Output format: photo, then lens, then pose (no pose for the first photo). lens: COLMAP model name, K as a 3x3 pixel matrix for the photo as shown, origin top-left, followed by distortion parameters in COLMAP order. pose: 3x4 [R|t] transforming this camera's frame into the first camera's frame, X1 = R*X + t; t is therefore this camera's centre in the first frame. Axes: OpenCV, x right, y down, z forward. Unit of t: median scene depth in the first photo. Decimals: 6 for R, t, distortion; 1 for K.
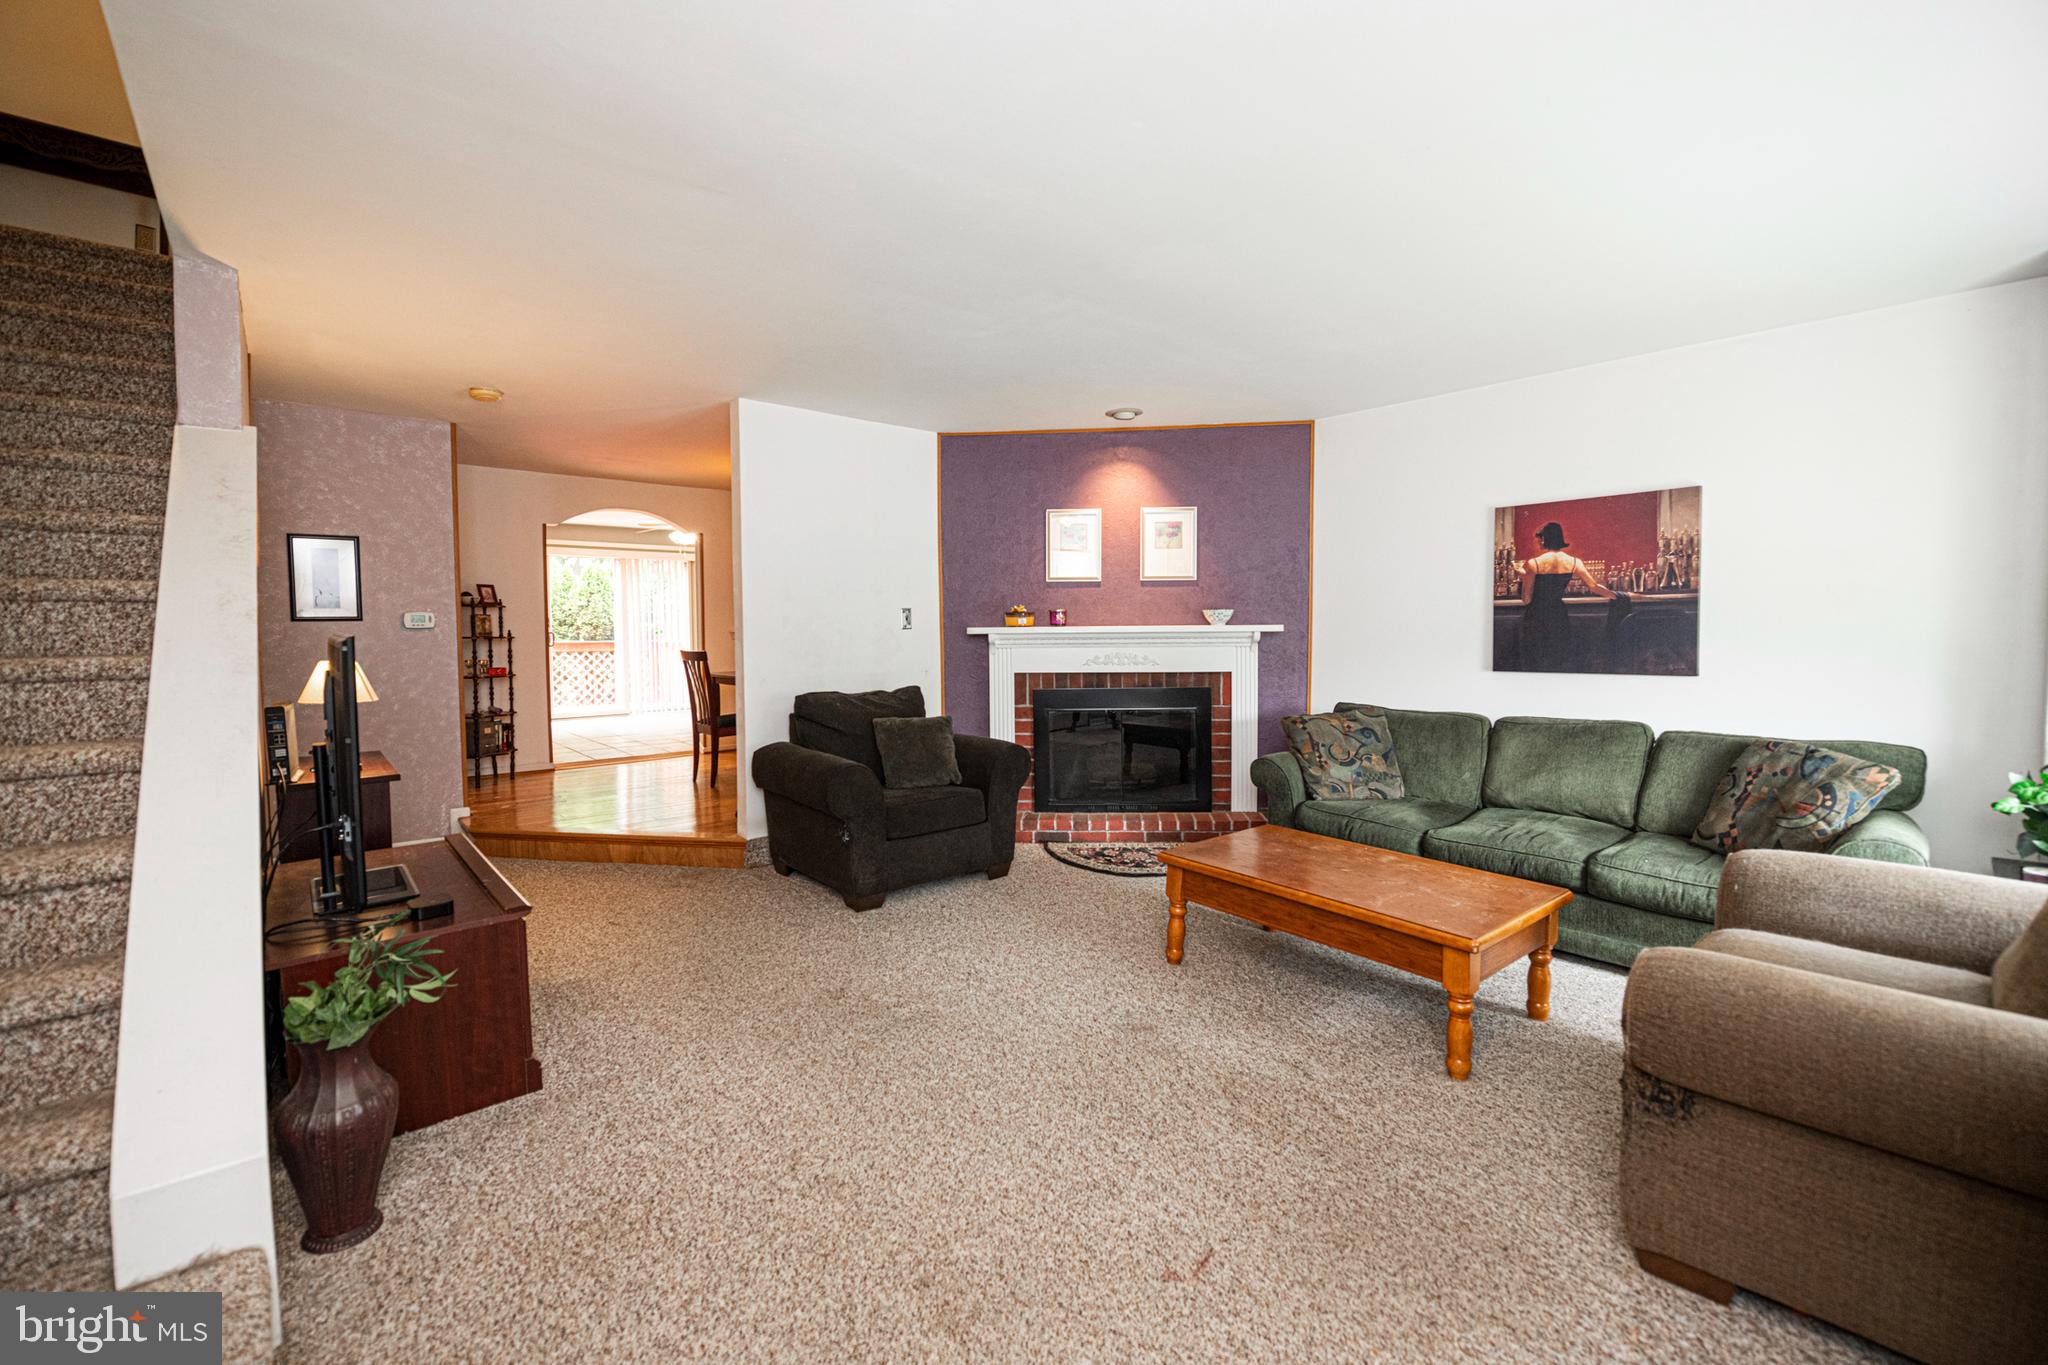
lens RADIAL K [[843.7, 0, 1027.6], [0, 843.7, 673.2], [0, 0, 1]] dist [-0.002016, -0.000078]
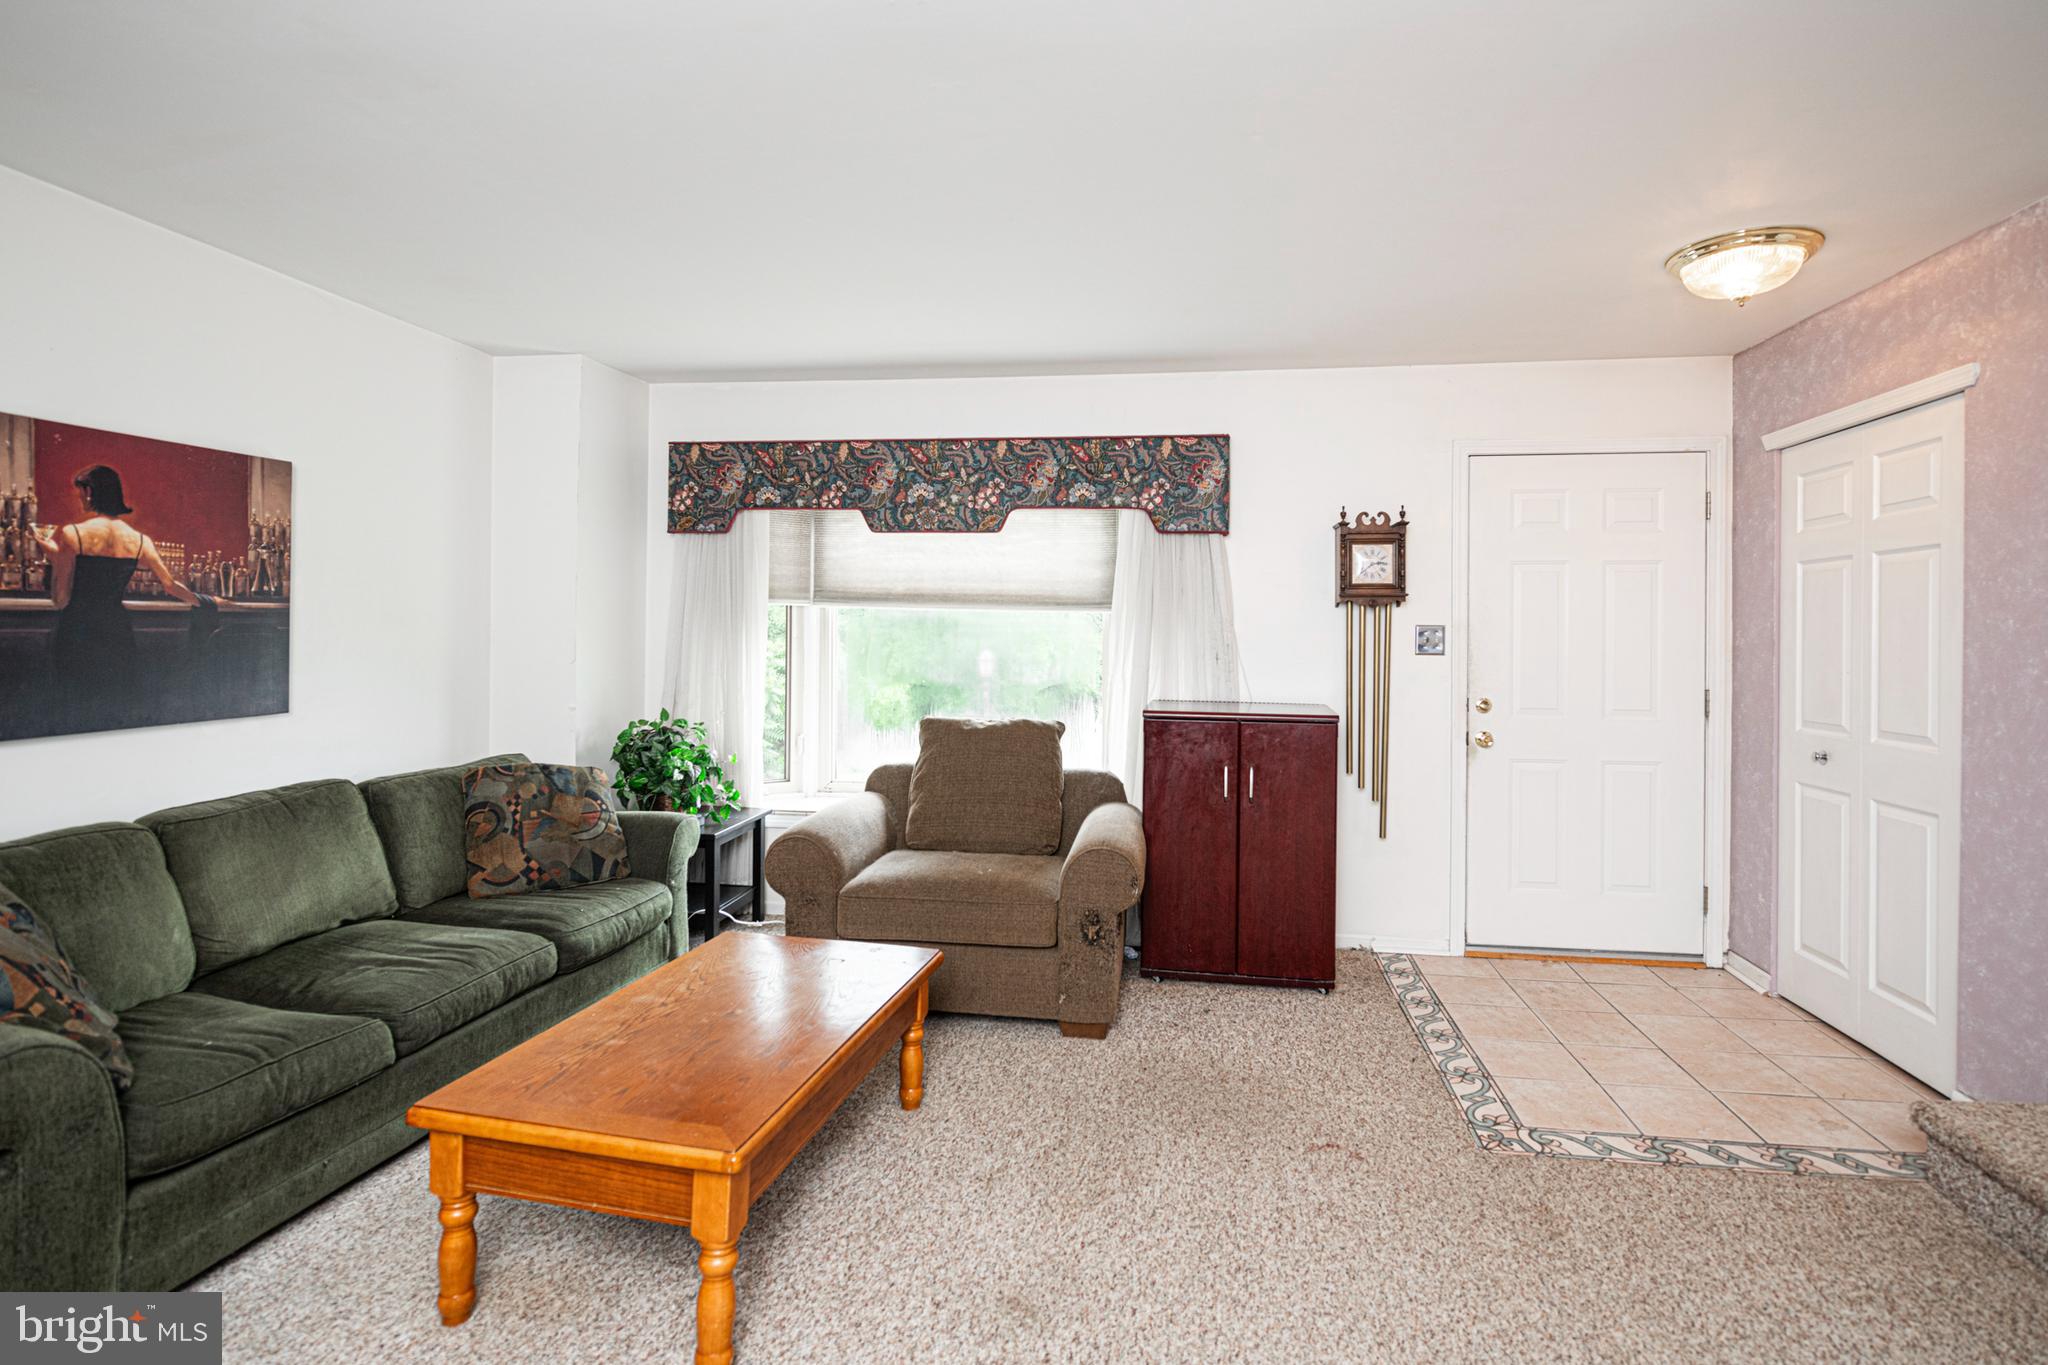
lens RADIAL K [[1011.1, 0, 1036.8], [0, 1011.1, 627.5], [0, 0, 1]] dist [-0.000918, -0.000300]
pose [[-0.627401, 0.001833, 0.778694, -0.312068], [0.038068, 0.998874, 0.028320, -0.068829], [-0.777765, 0.047411, -0.626765, 0.985638]]
